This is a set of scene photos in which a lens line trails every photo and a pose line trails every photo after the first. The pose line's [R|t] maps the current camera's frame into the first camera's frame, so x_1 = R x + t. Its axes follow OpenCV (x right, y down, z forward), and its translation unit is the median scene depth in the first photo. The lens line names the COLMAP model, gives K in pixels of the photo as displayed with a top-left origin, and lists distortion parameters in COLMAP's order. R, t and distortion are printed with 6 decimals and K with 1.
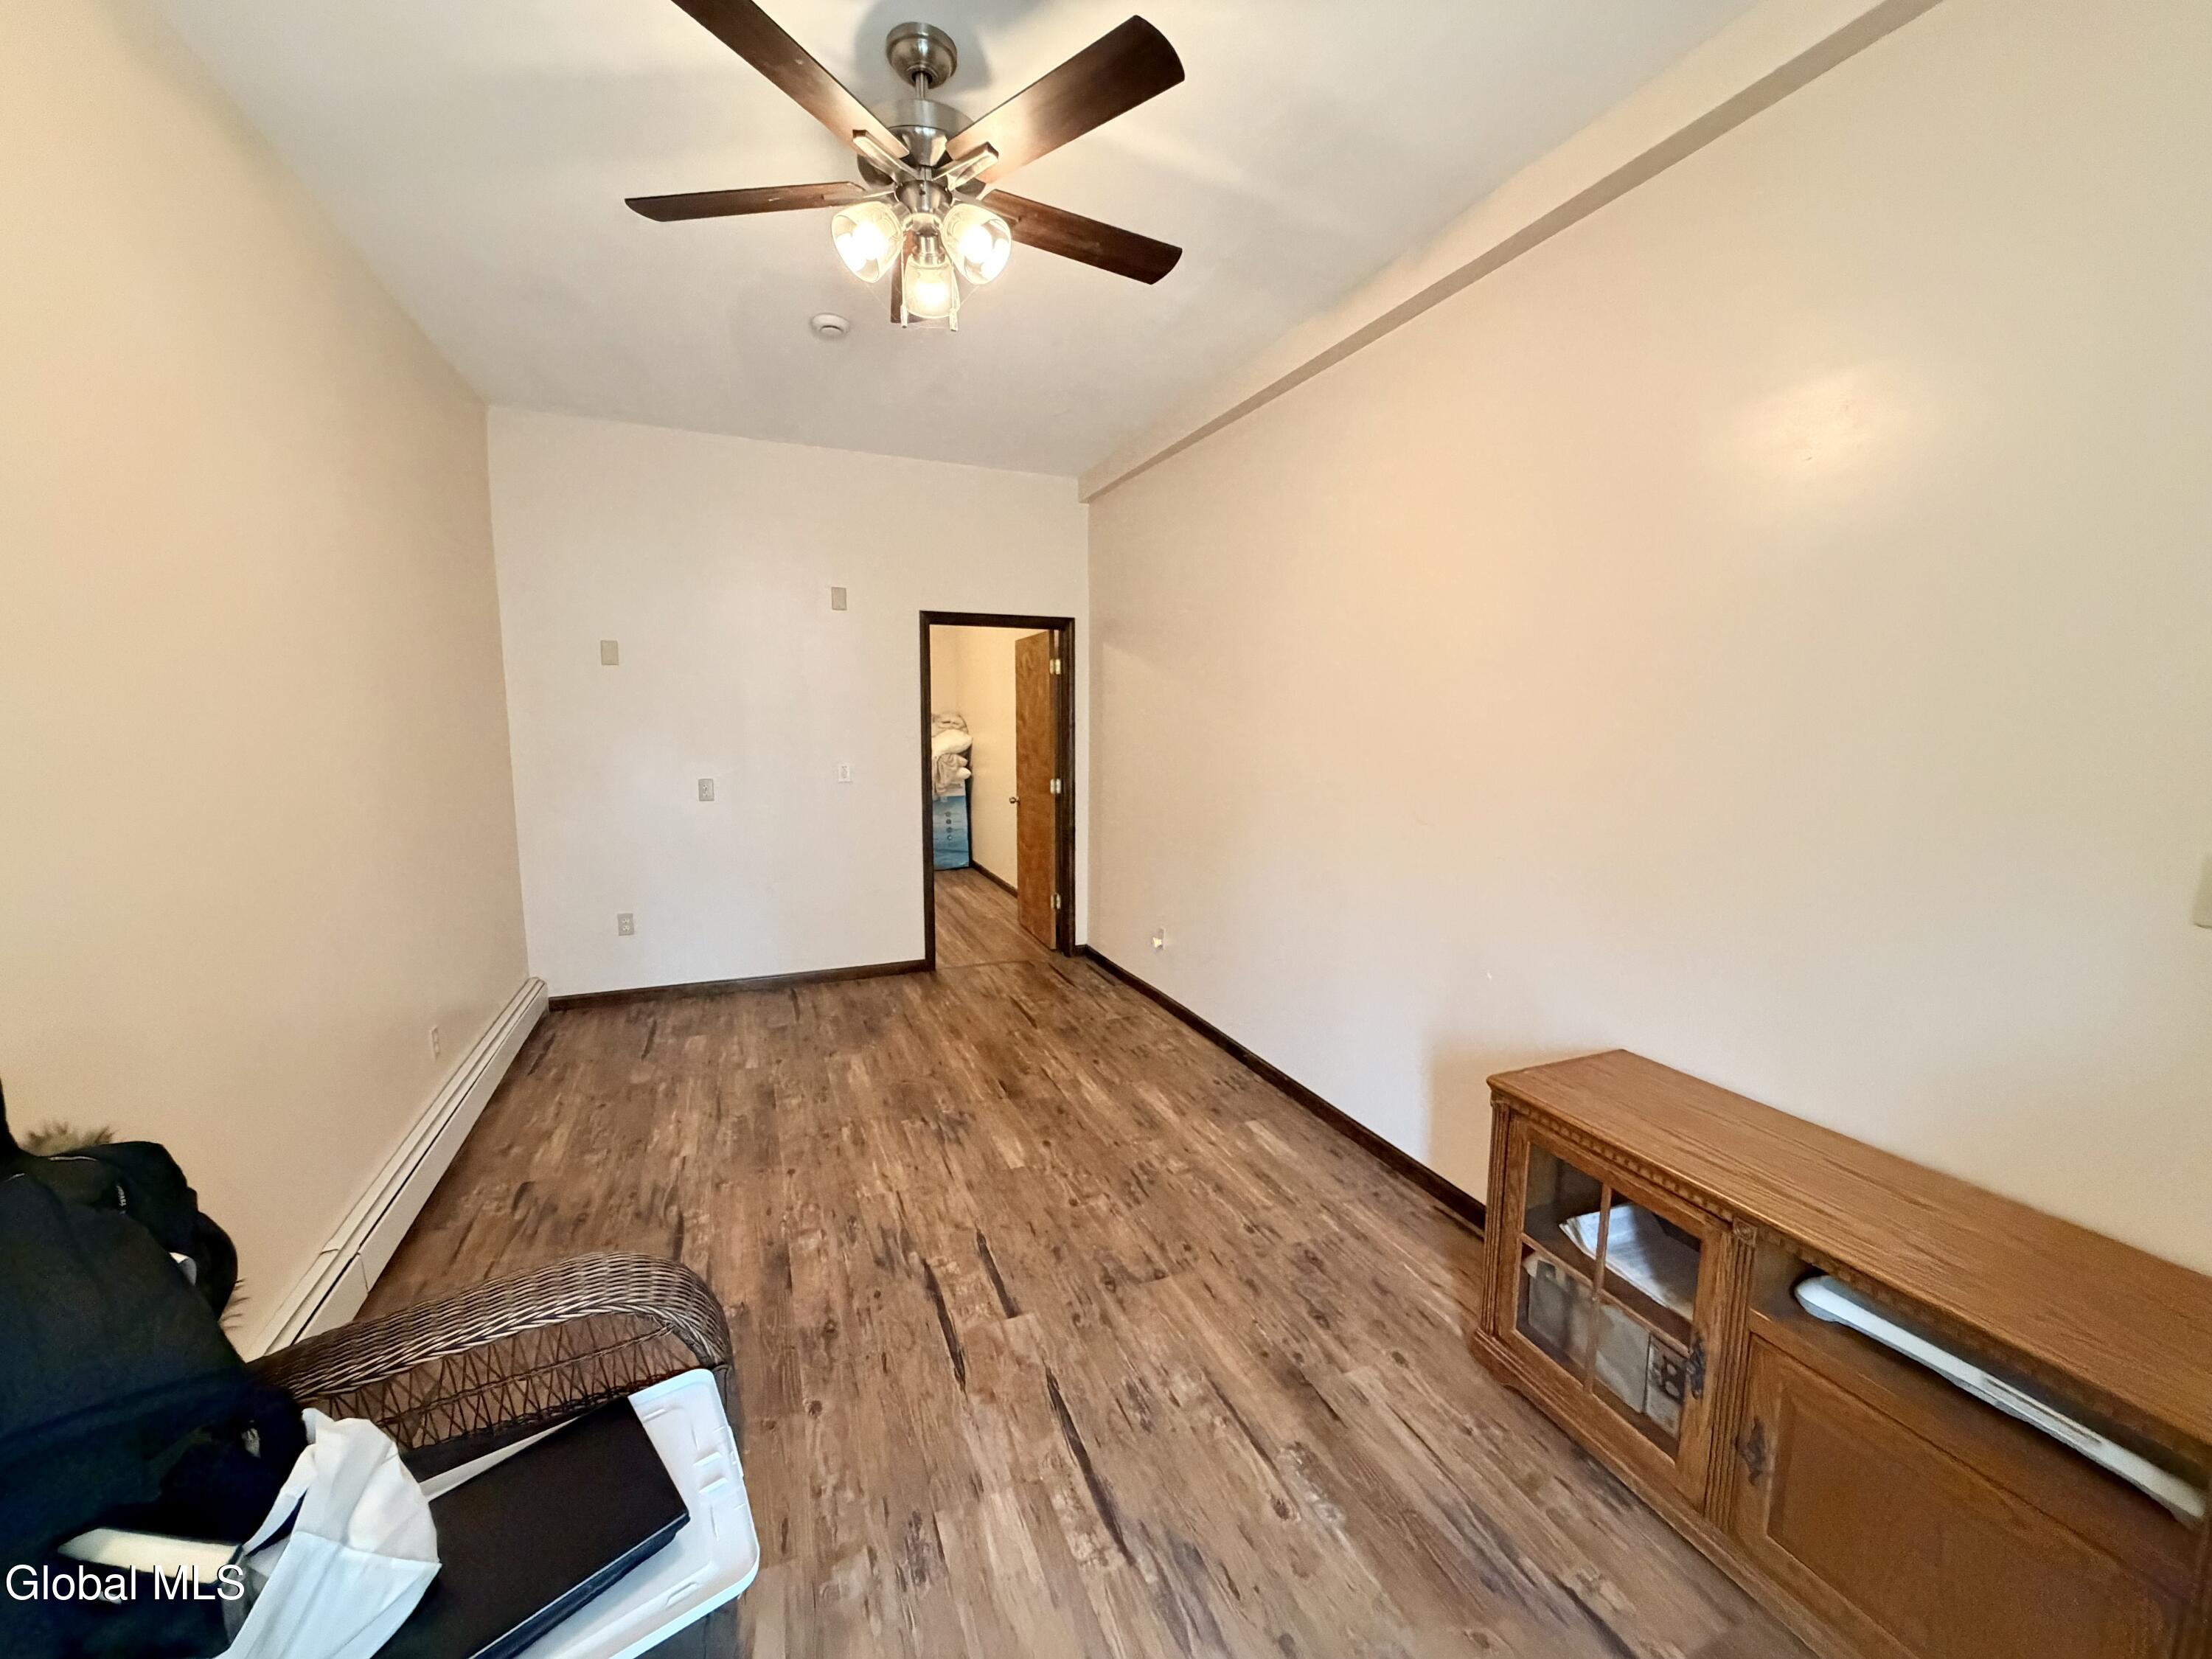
lens RADIAL K [[876.9, 0, 1096.7], [0, 876.9, 829.0], [0, 0, 1]] dist [0.000178, 0.000015]
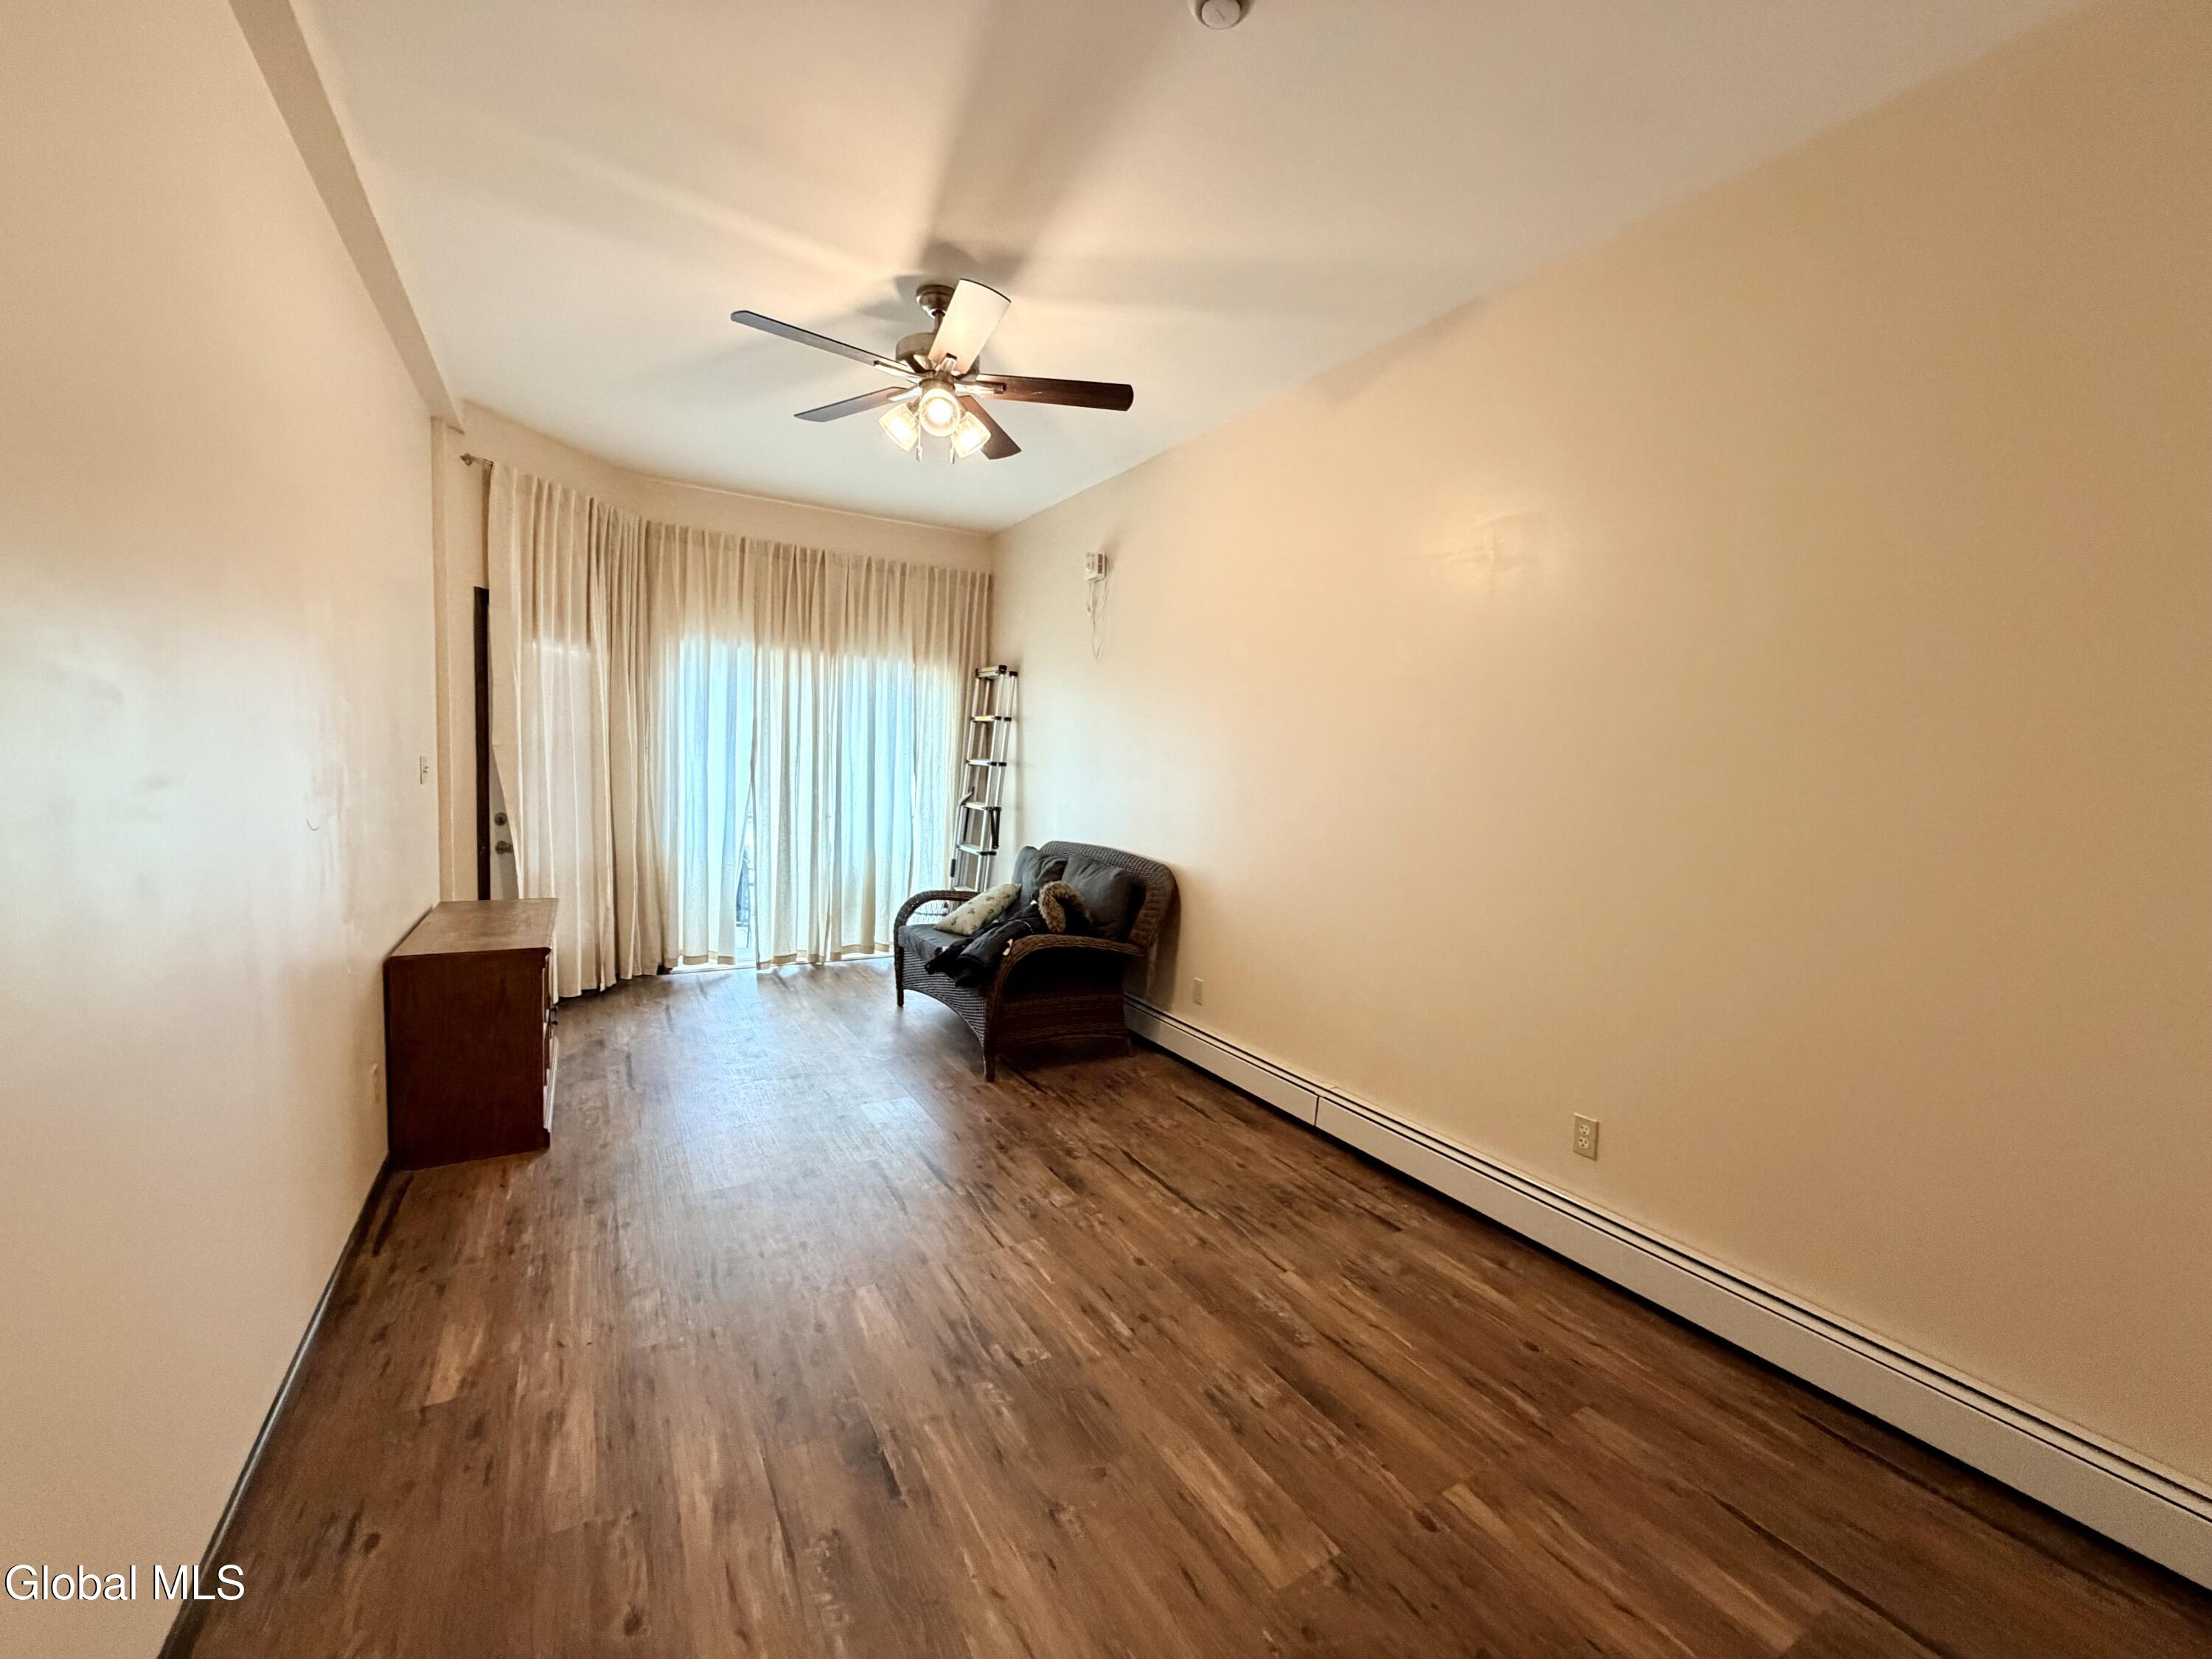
lens RADIAL K [[876.9, 0, 1096.7], [0, 876.9, 829.0], [0, 0, 1]] dist [0.000178, 0.000015]
pose [[-0.988203, -0.028460, -0.150485, -0.149477], [-0.059620, 0.976561, 0.206818, -0.170380], [0.141072, 0.213350, -0.966737, 1.539828]]
